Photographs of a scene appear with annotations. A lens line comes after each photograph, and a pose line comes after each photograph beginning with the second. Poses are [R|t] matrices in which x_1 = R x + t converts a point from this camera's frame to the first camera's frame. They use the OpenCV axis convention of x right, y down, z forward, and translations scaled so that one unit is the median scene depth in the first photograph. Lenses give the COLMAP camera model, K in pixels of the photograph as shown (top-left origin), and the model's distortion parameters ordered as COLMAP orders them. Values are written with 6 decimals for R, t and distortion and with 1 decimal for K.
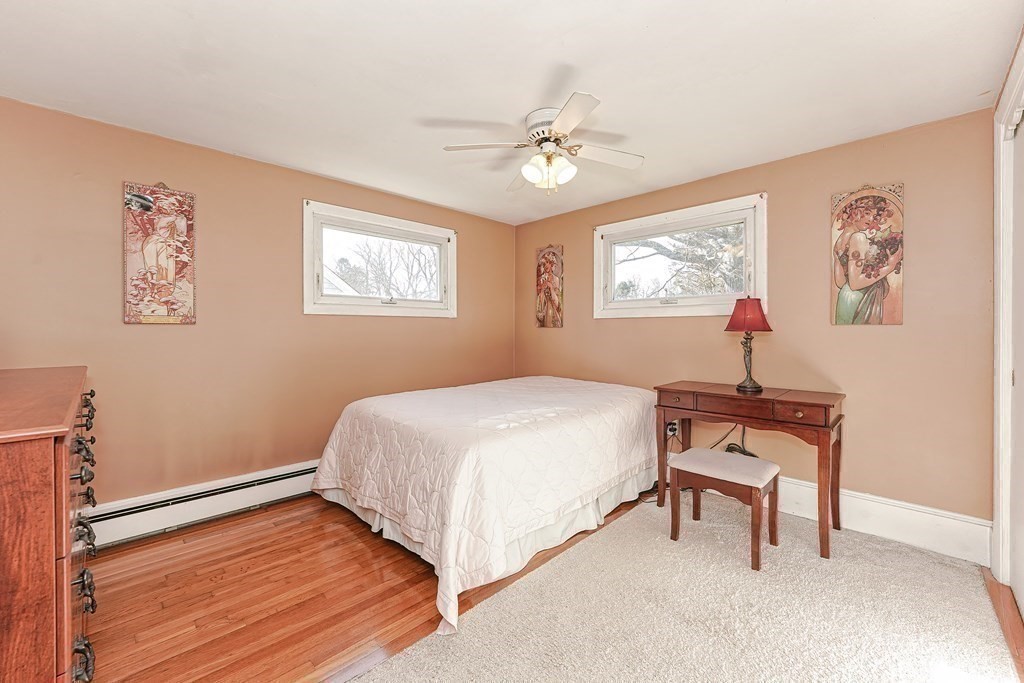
lens RADIAL K [[417.2, 0, 508.5], [0, 417.2, 330.7], [0, 0, 1]] dist [-0.003765, -0.000068]
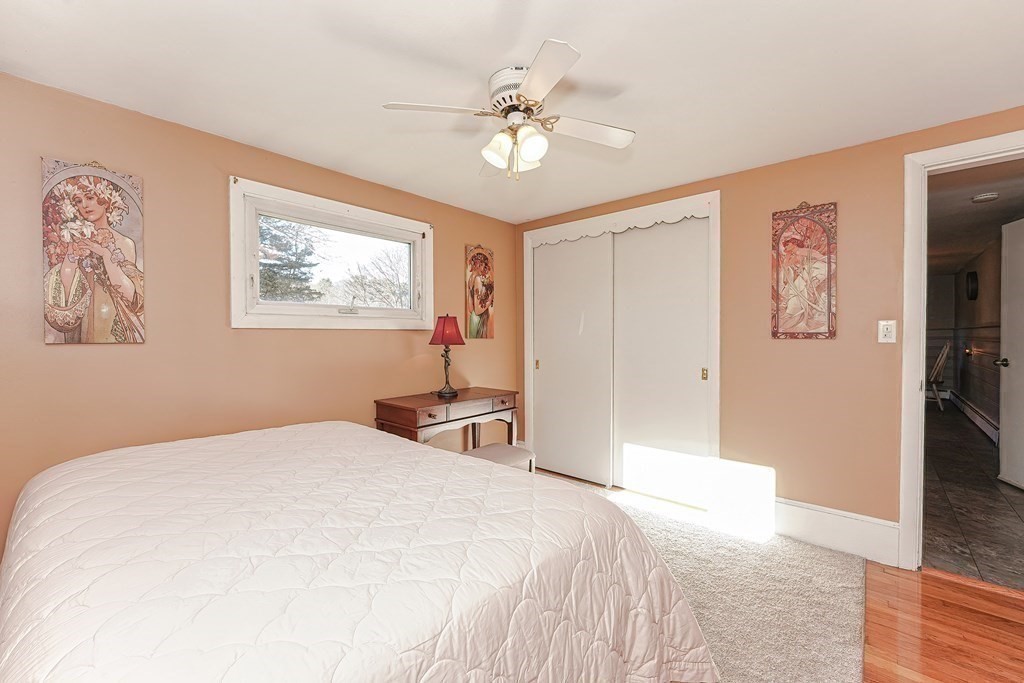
lens RADIAL K [[417.2, 0, 512.2], [0, 417.2, 340.5], [0, 0, 1]] dist [-0.003765, -0.000068]
pose [[-0.066586, -0.011670, 0.997712, -0.594113], [0.004646, 0.999917, 0.012006, -0.023065], [-0.997770, 0.005435, -0.066526, 0.898409]]
